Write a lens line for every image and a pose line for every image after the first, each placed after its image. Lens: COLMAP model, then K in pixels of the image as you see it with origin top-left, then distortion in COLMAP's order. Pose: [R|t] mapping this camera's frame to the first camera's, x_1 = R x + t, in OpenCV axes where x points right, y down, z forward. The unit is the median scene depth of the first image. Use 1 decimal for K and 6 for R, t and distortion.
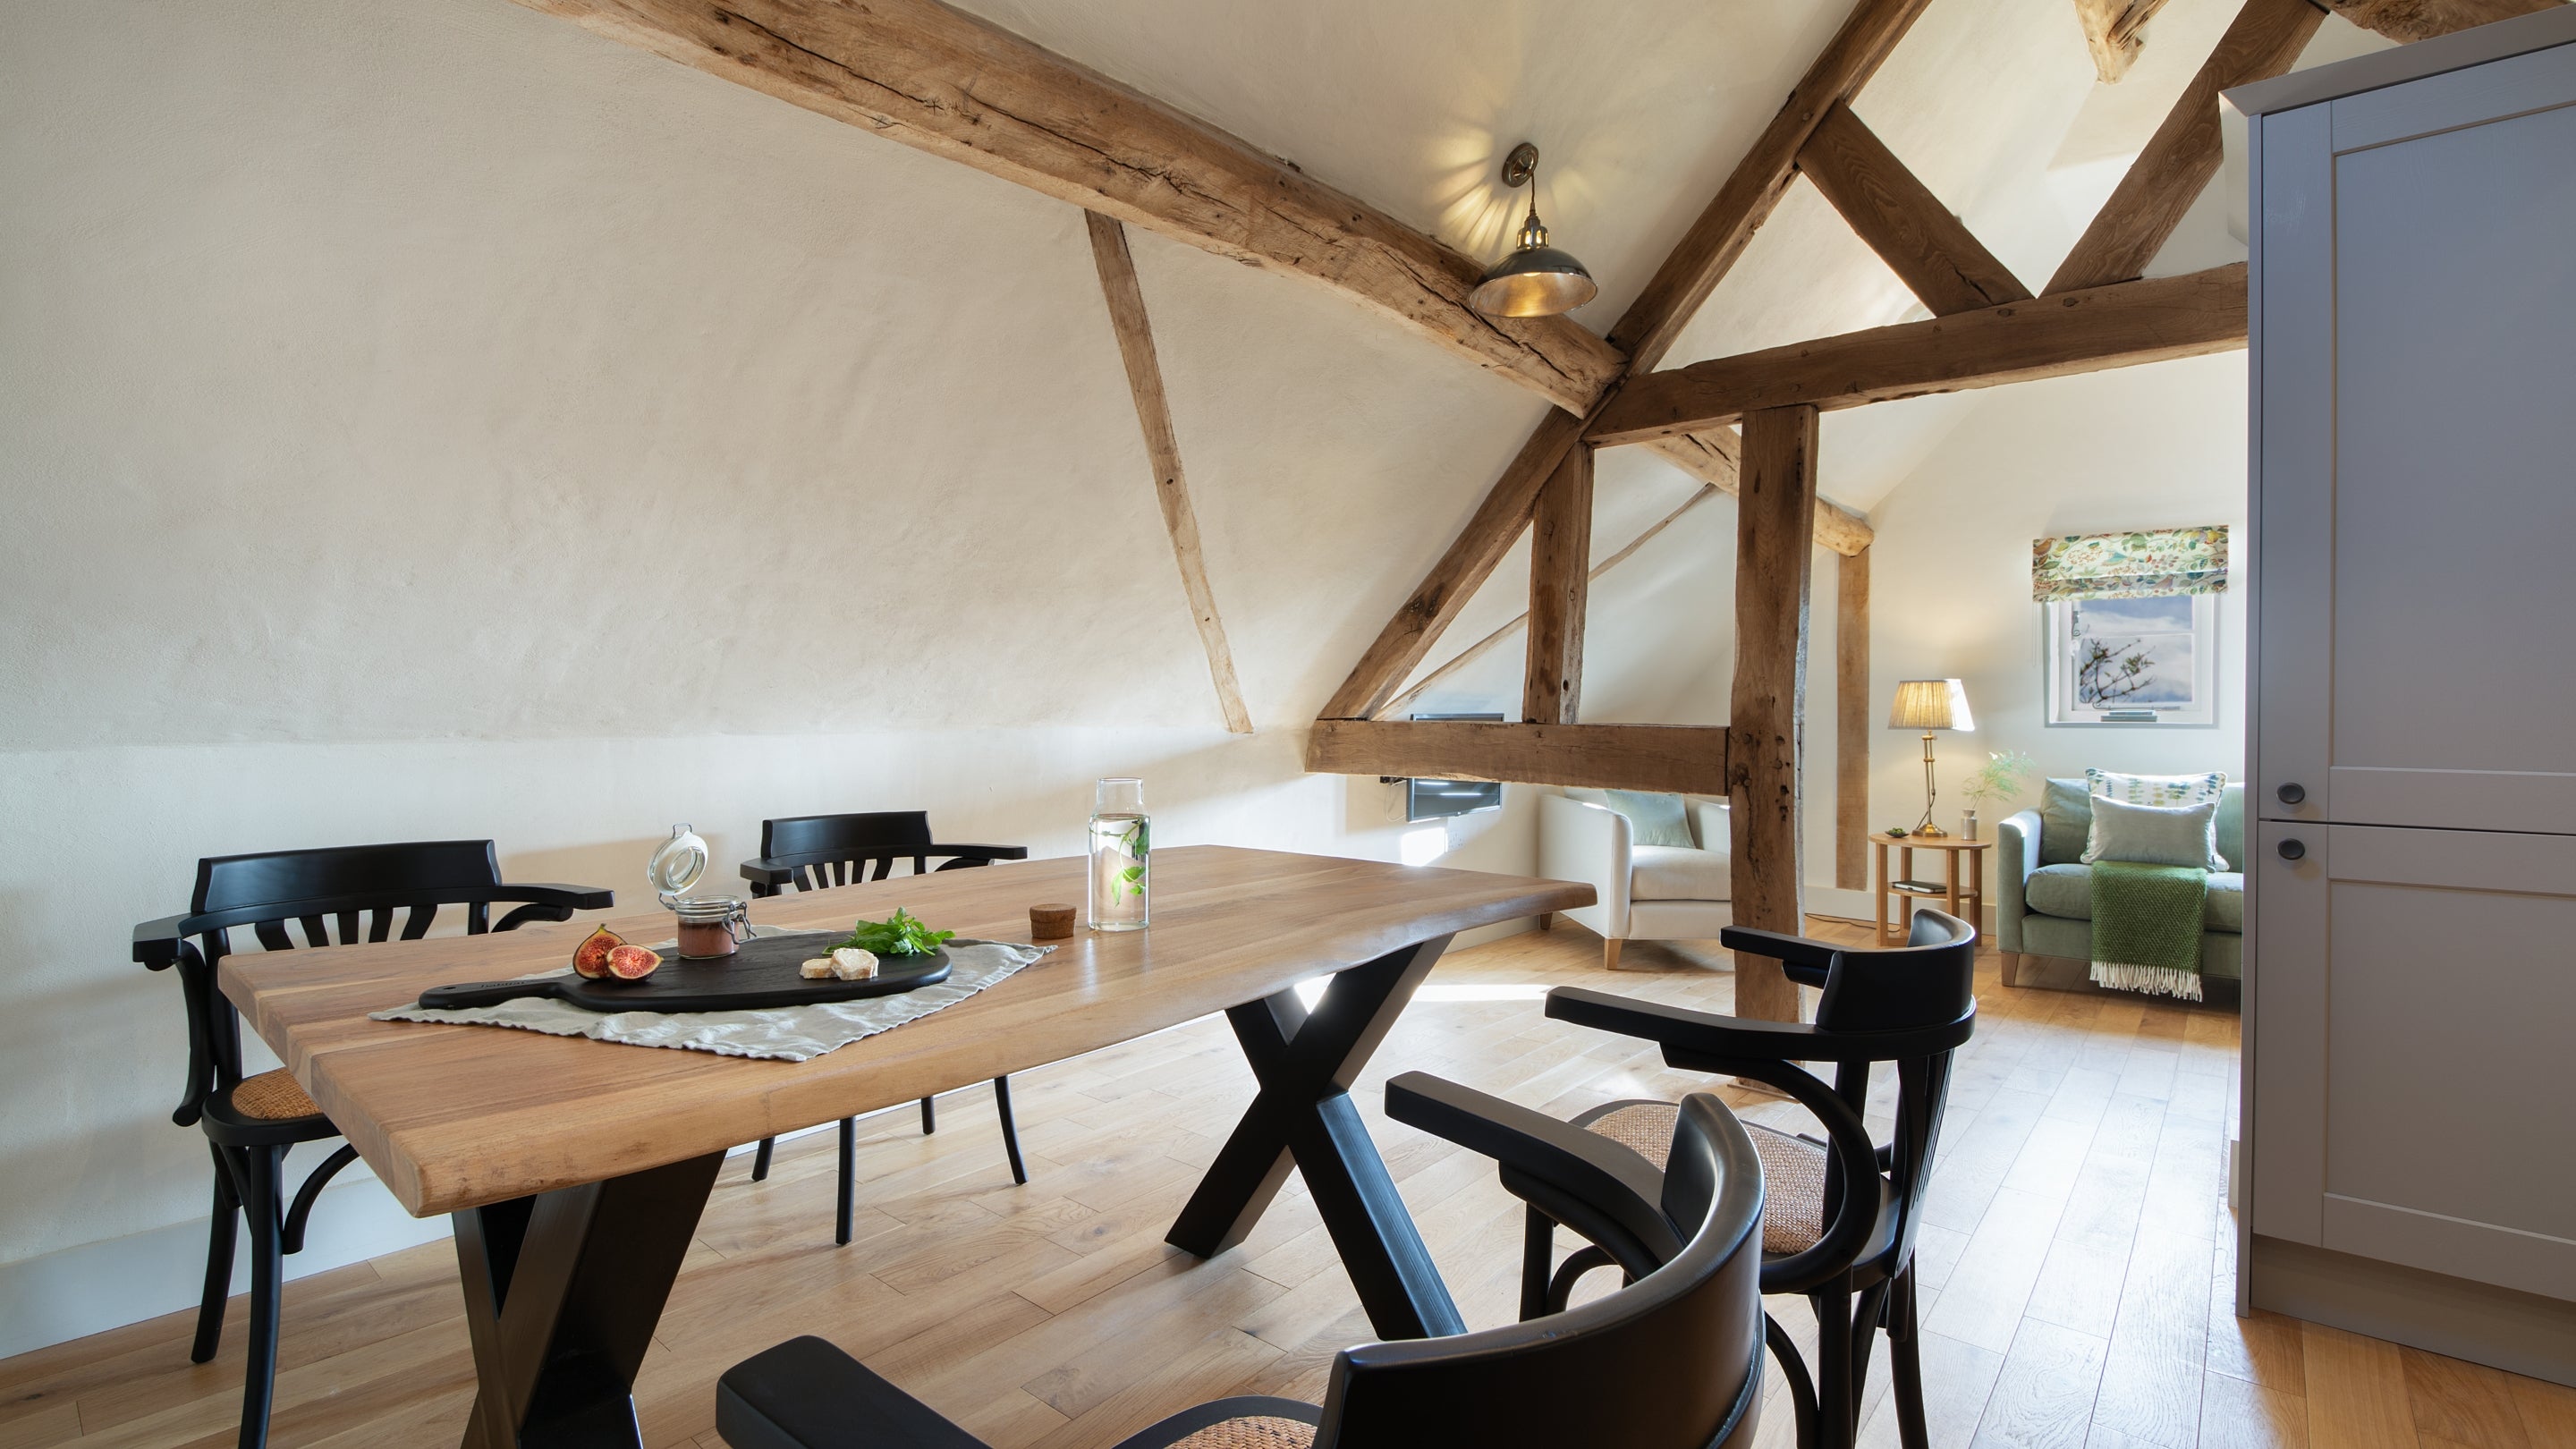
lens RADIAL K [[1119.3, 0, 1271.6], [0, 1119.3, 705.7], [0, 0, 1]] dist [0.026734, -0.022275]
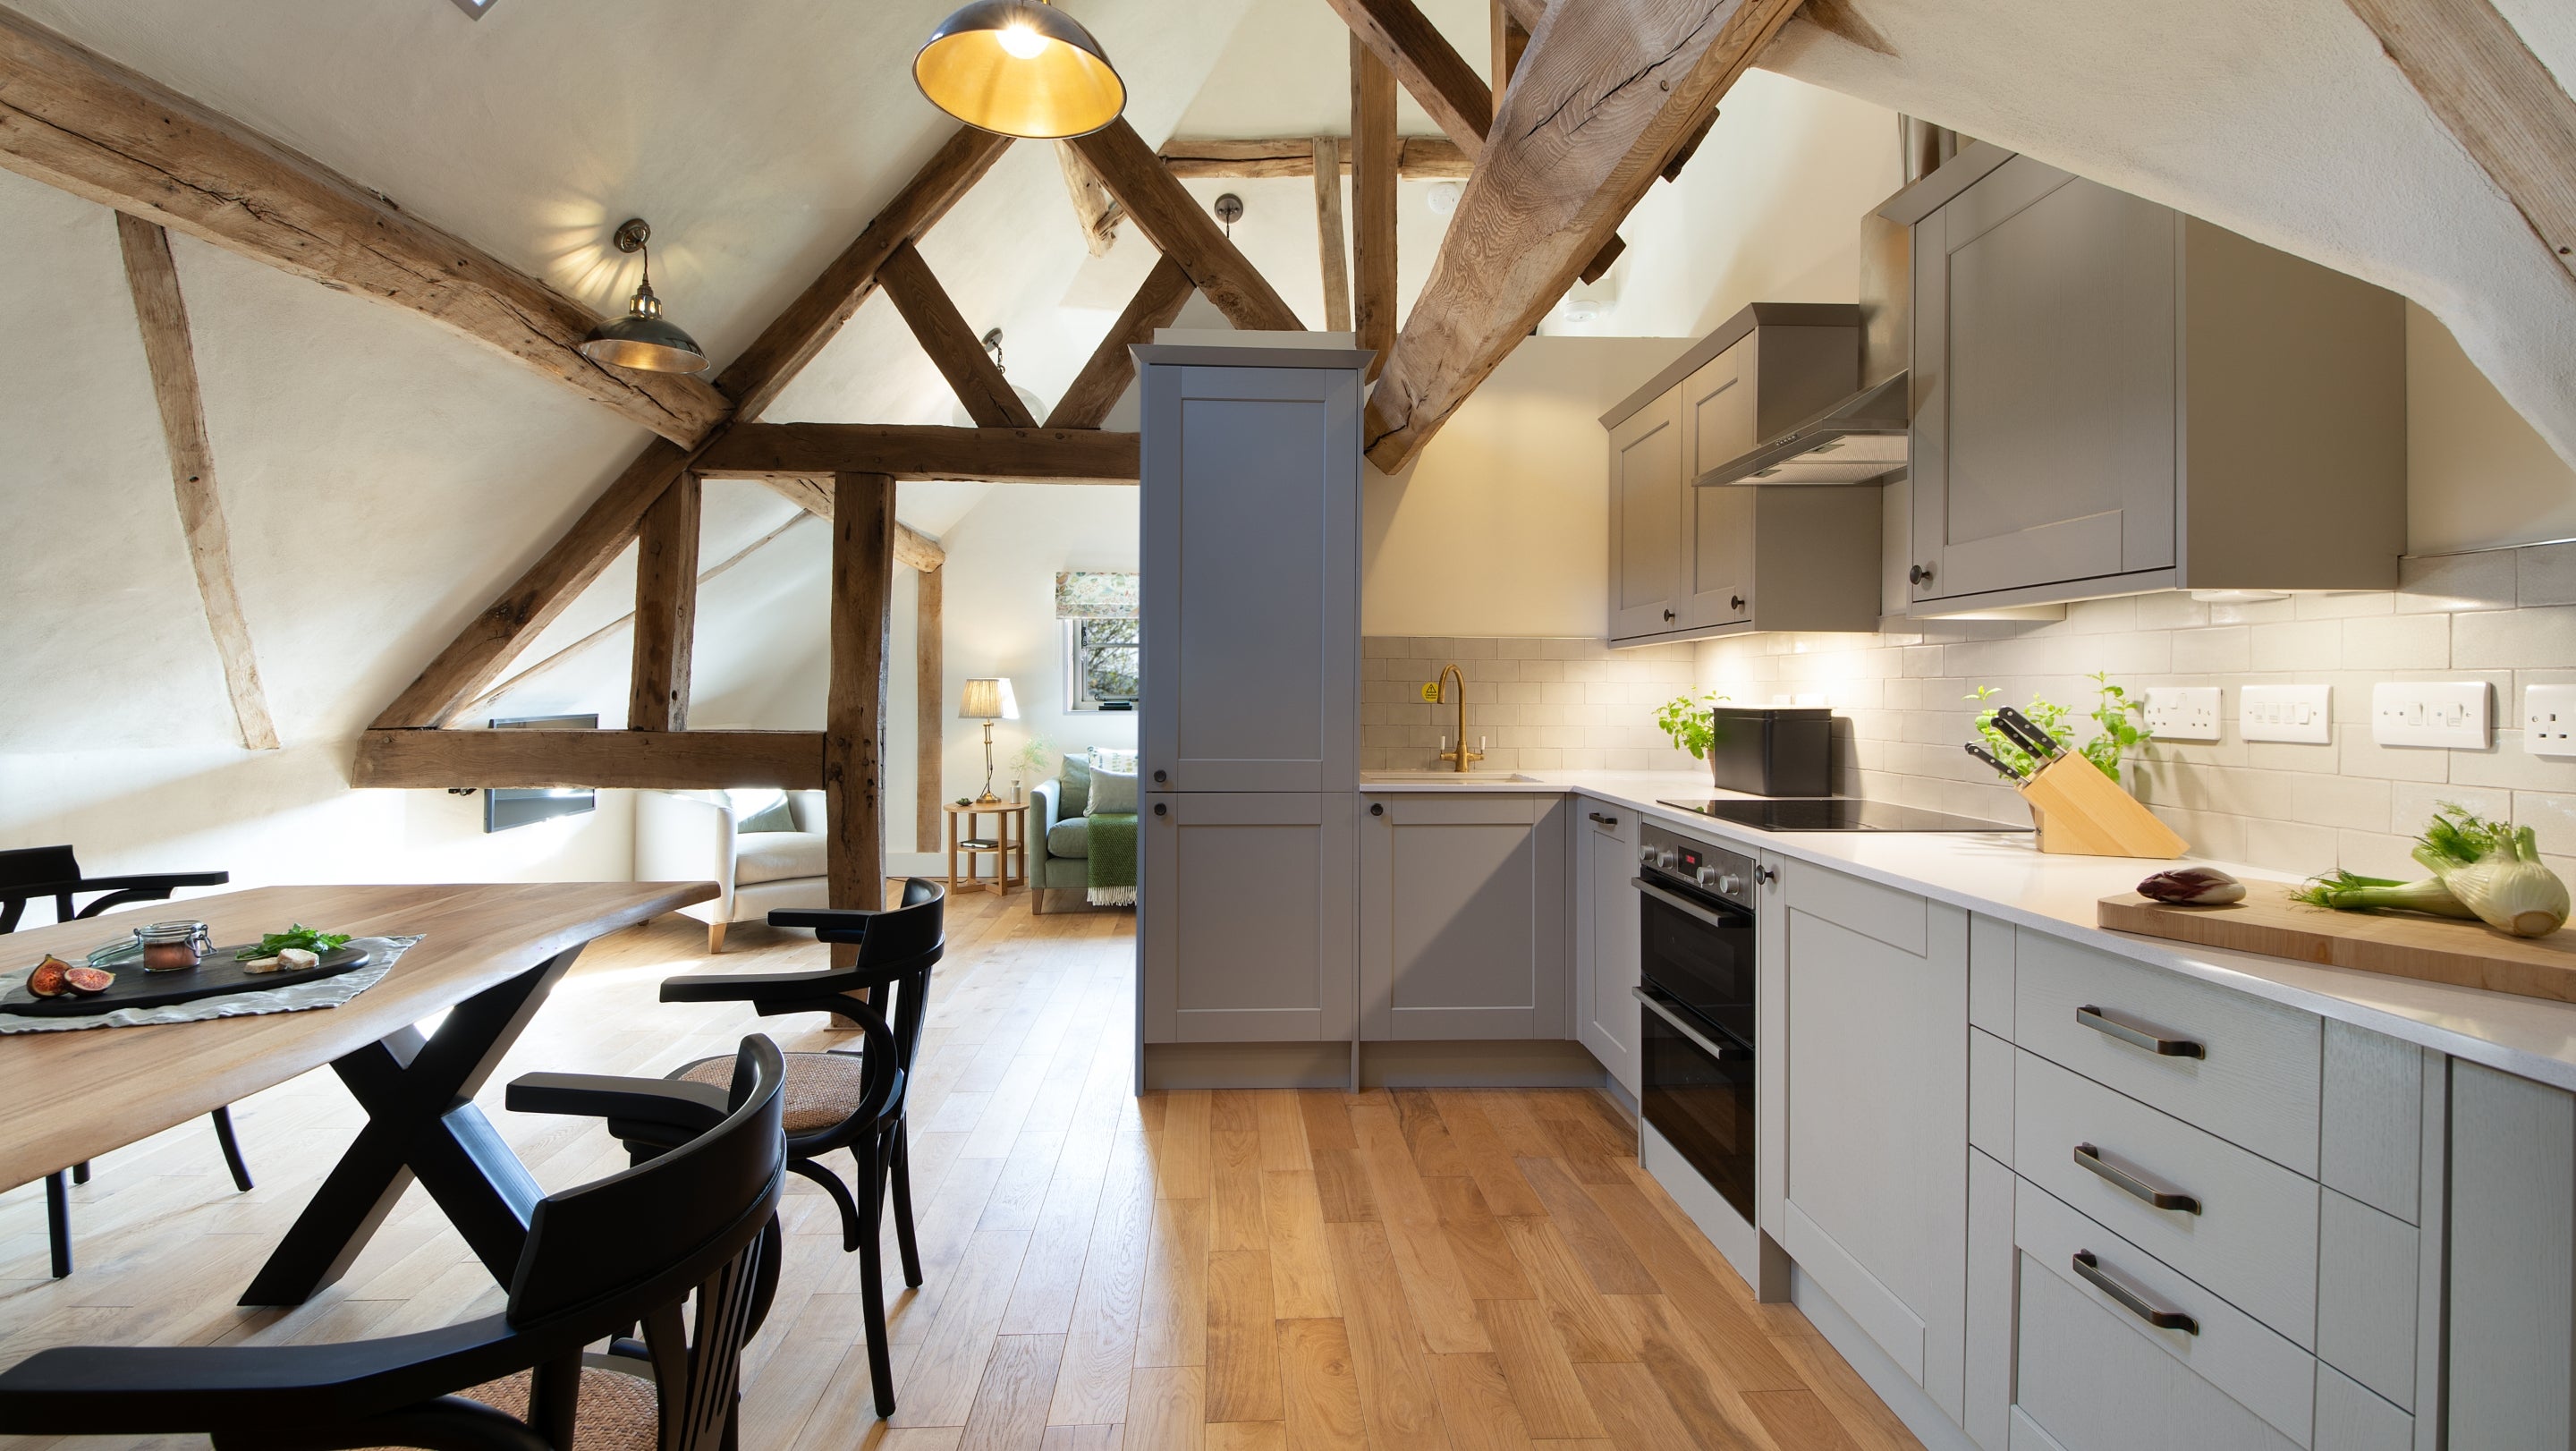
lens RADIAL K [[1119.4, 0, 1271.6], [0, 1119.4, 706.7], [0, 0, 1]] dist [0.026734, -0.022275]
pose [[0.721668, -0.012348, 0.692129, -0.081455], [-0.006084, 0.999689, 0.024179, -0.041880], [-0.692212, -0.021660, 0.721369, -0.199567]]
